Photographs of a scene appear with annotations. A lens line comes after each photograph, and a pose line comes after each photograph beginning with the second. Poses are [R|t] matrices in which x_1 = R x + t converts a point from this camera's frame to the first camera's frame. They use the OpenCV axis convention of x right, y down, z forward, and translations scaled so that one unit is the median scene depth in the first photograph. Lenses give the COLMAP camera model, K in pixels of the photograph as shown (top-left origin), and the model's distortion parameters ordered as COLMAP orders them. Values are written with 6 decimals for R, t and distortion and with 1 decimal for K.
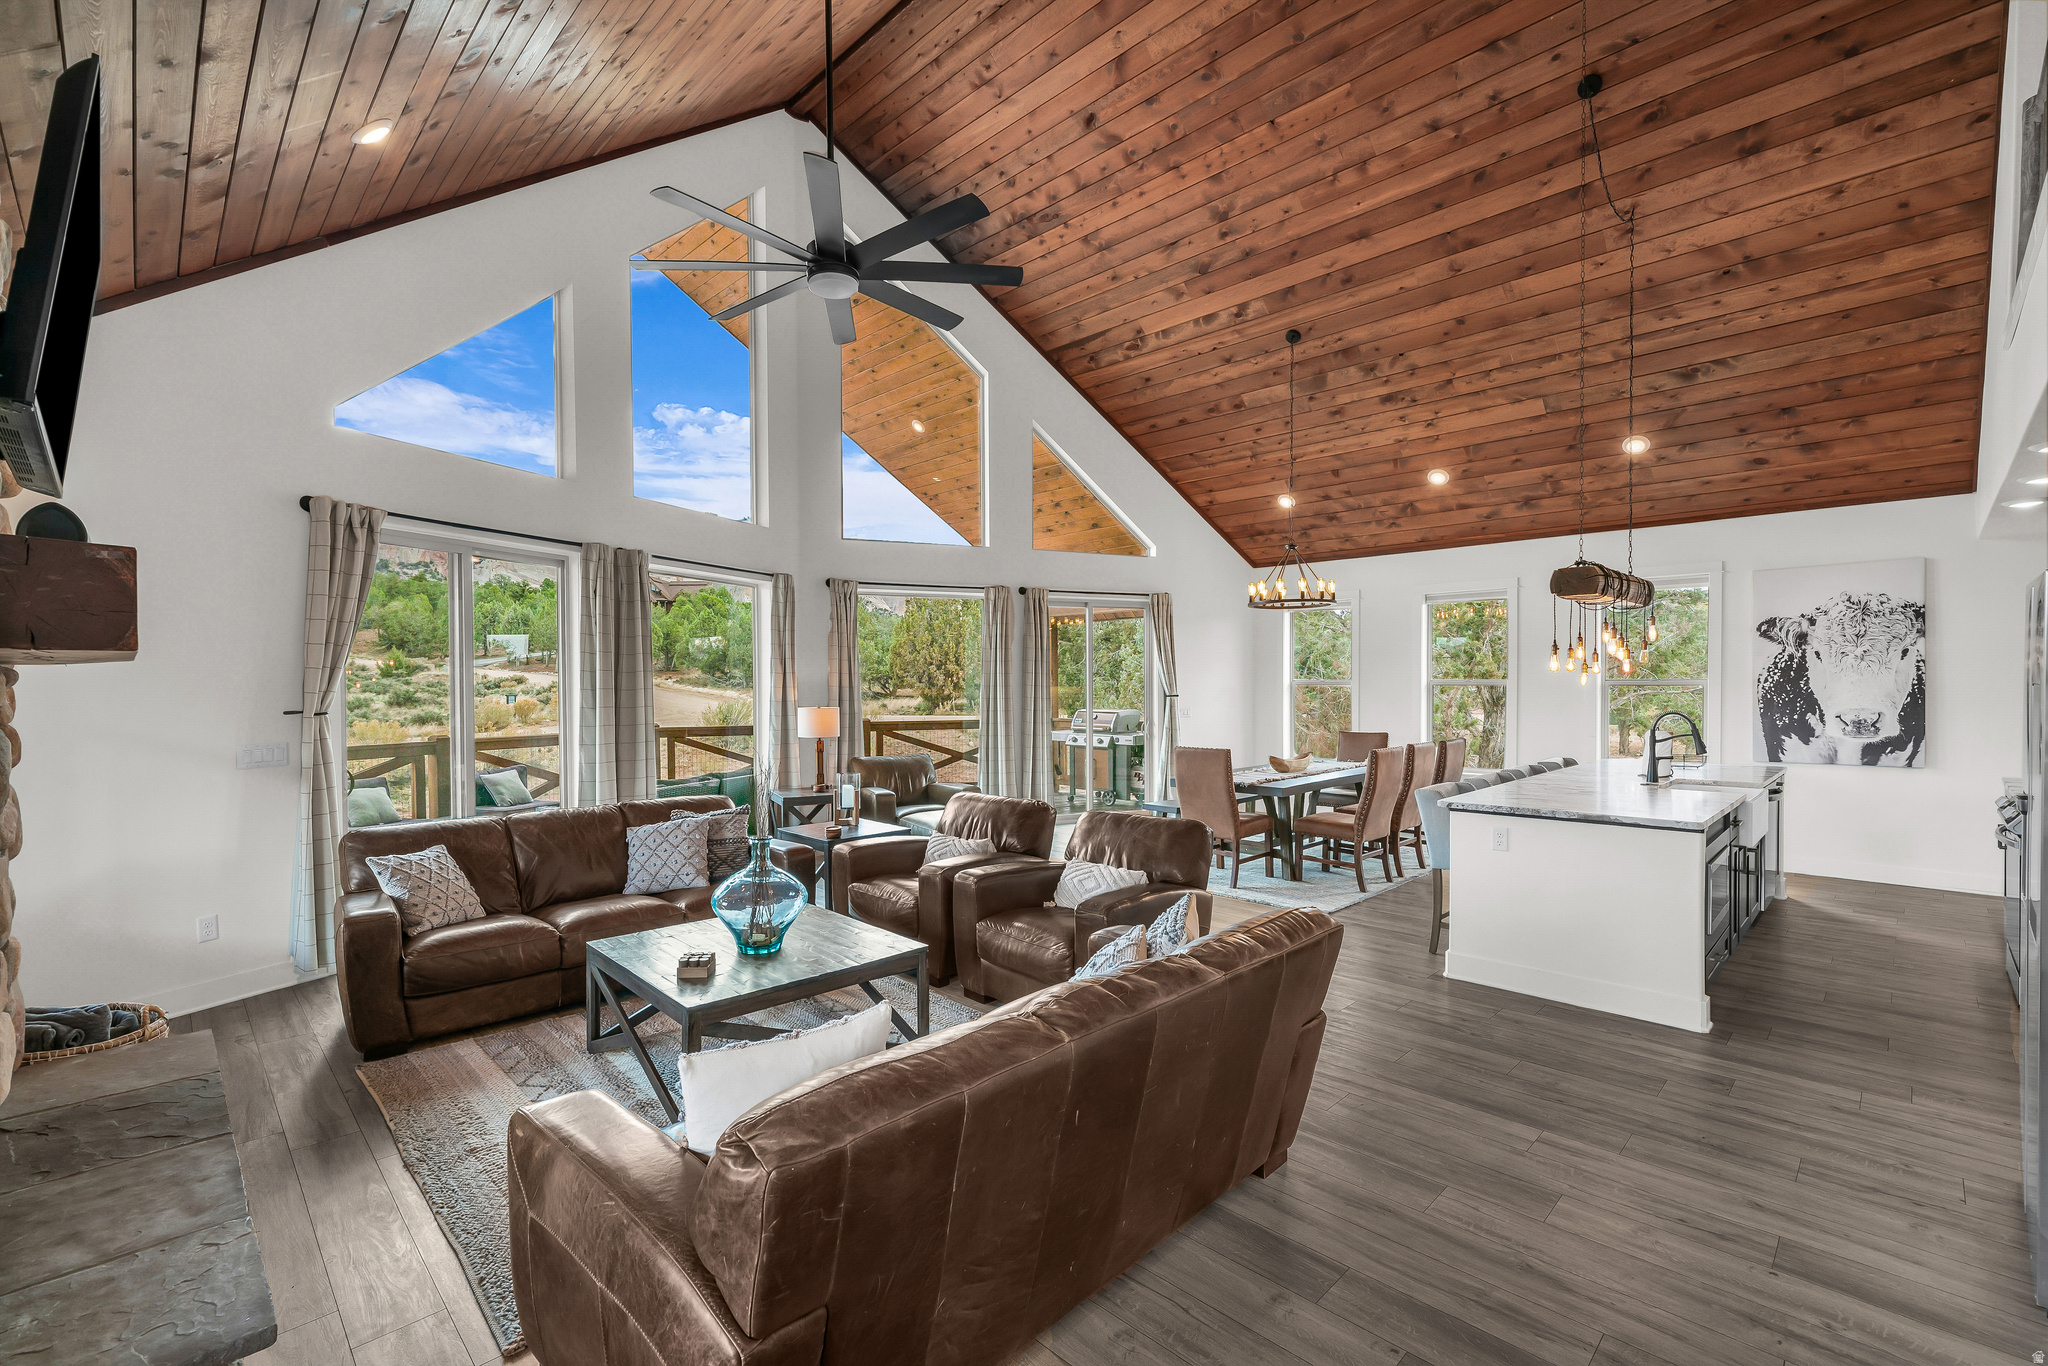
lens RADIAL K [[917.5, 0, 995.0], [0, 917.5, 698.2], [0, 0, 1]] dist [0.000034, 0.000000]
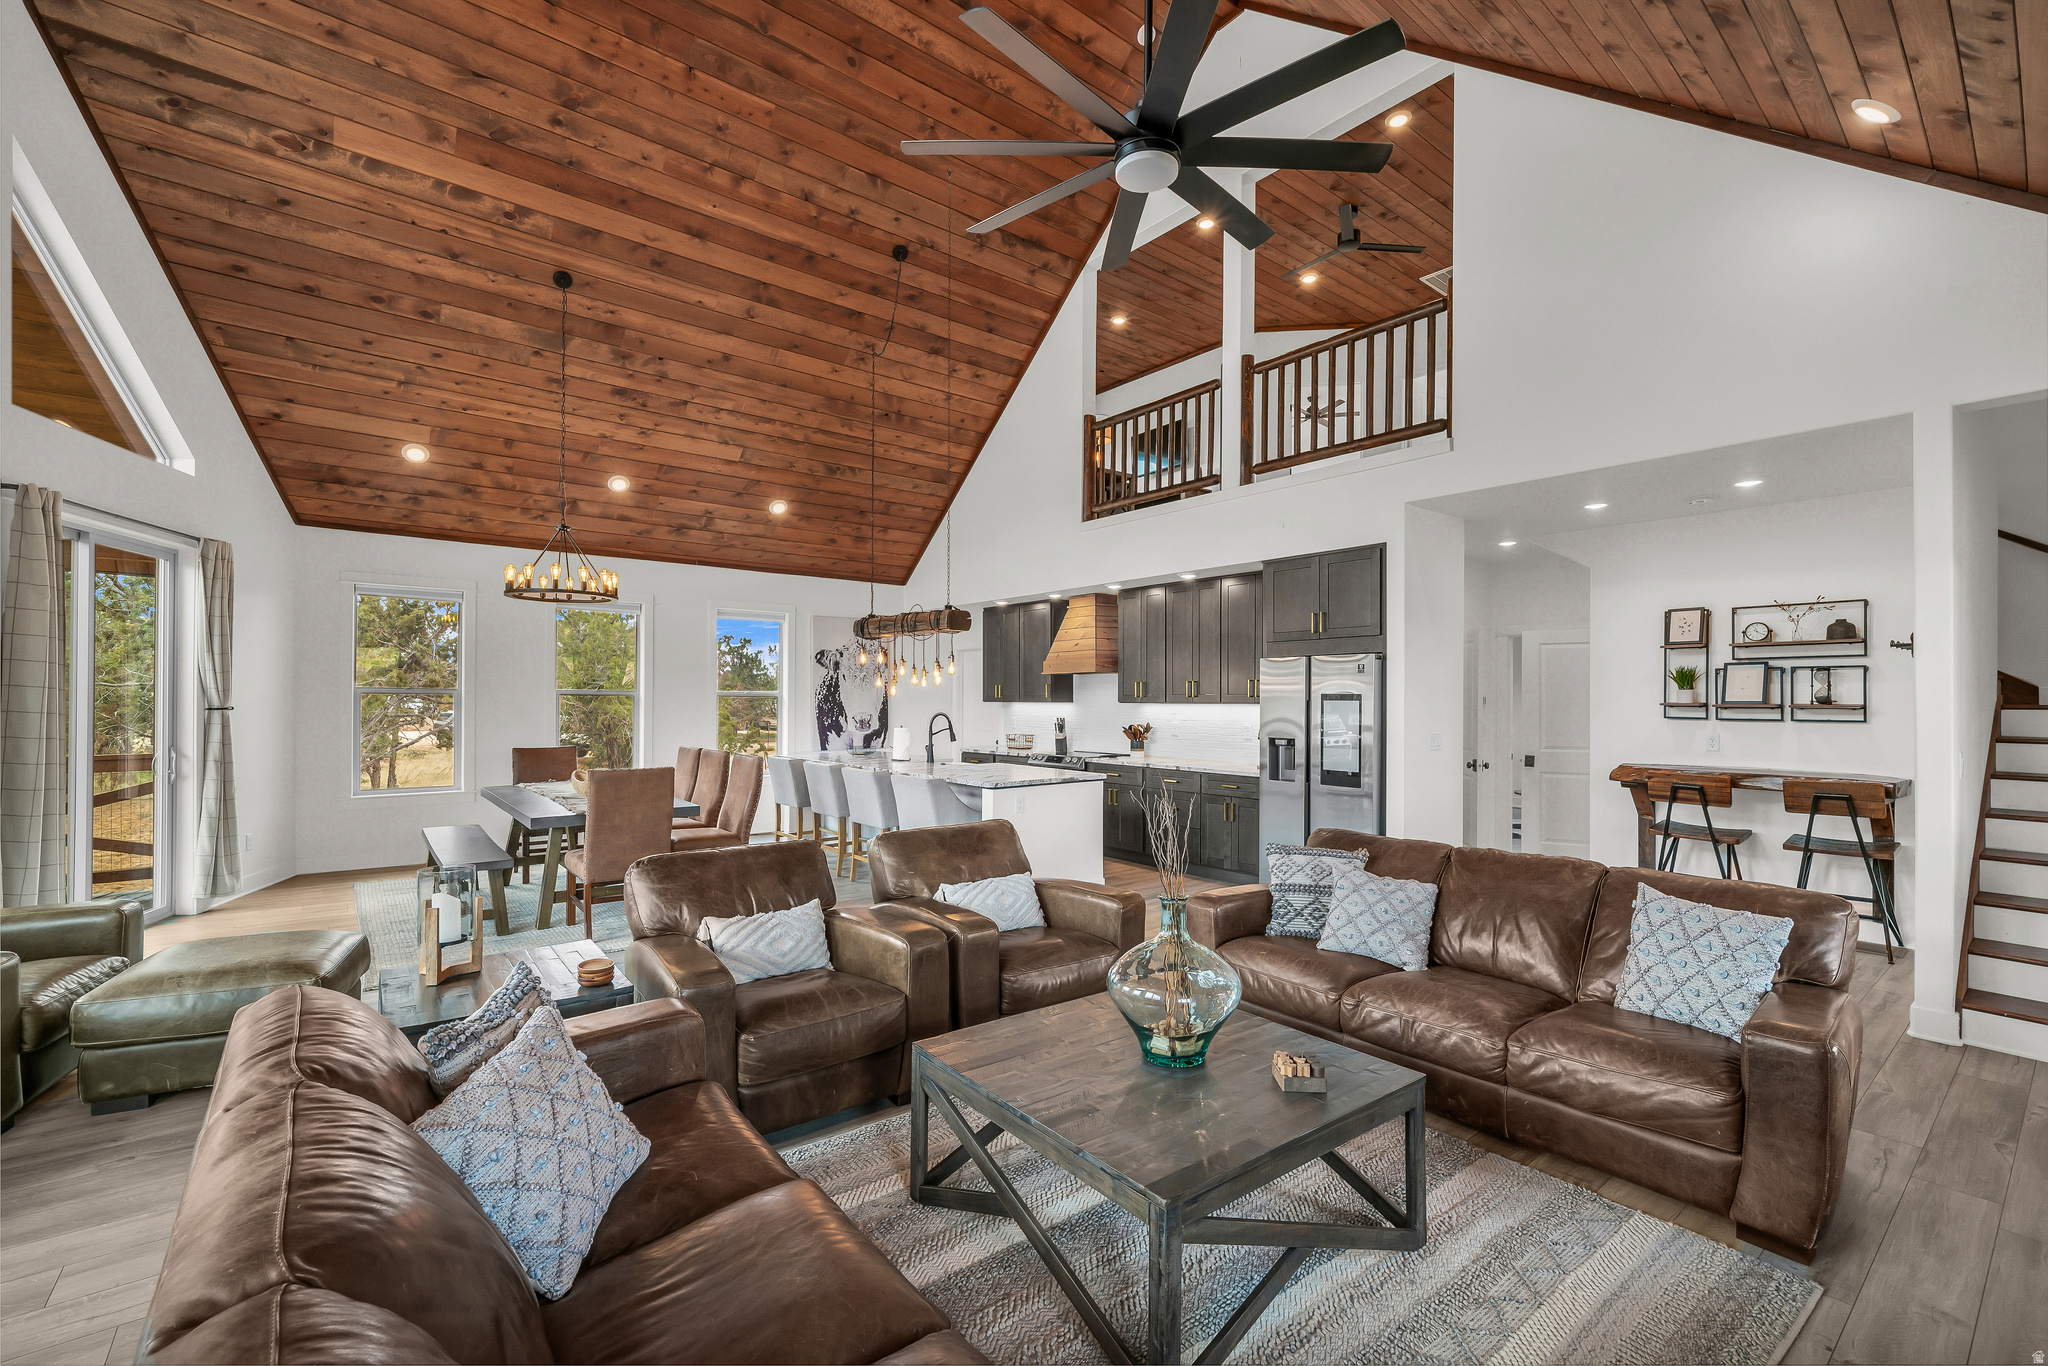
lens RADIAL K [[869.5, 0, 1055.8], [0, 869.5, 695.1], [0, 0, 1]] dist [0.000030, 0.000233]
pose [[0.063629, 0.011082, 0.997912, -0.487583], [0.013181, 0.999842, -0.011944, 0.003878], [-0.997887, 0.013914, 0.063473, 0.555169]]
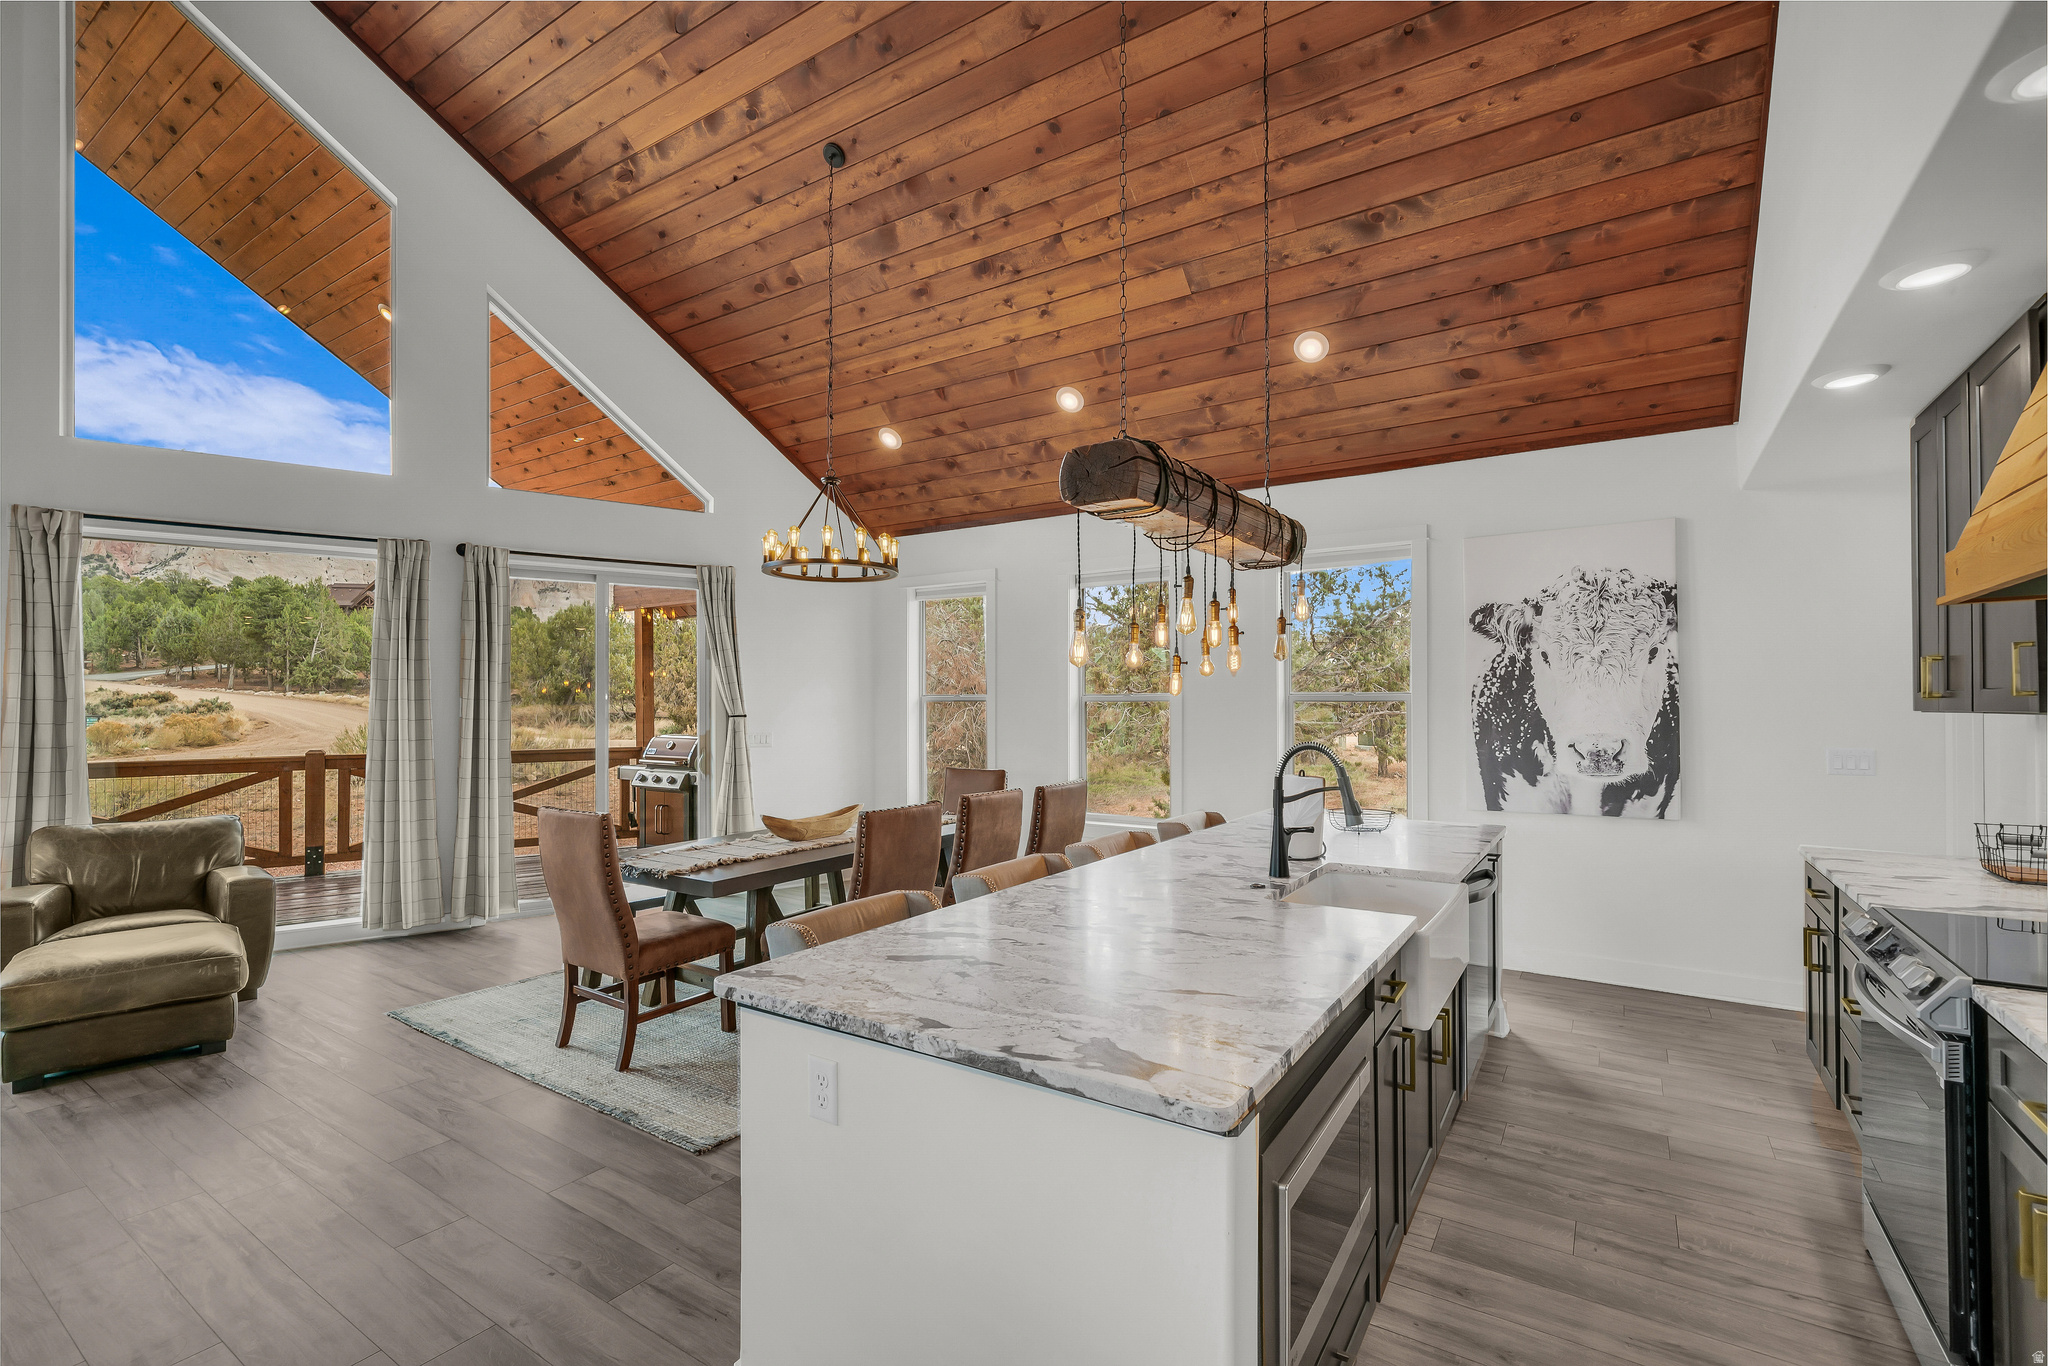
lens RADIAL K [[917.5, 0, 1016.9], [0, 917.5, 697.9], [0, 0, 1]] dist [0.000034, 0.000000]
pose [[0.979055, 0.005087, 0.203534, 0.355484], [-0.000187, 0.999710, -0.024086, 0.000688], [-0.203597, 0.023544, 0.978772, 0.392955]]
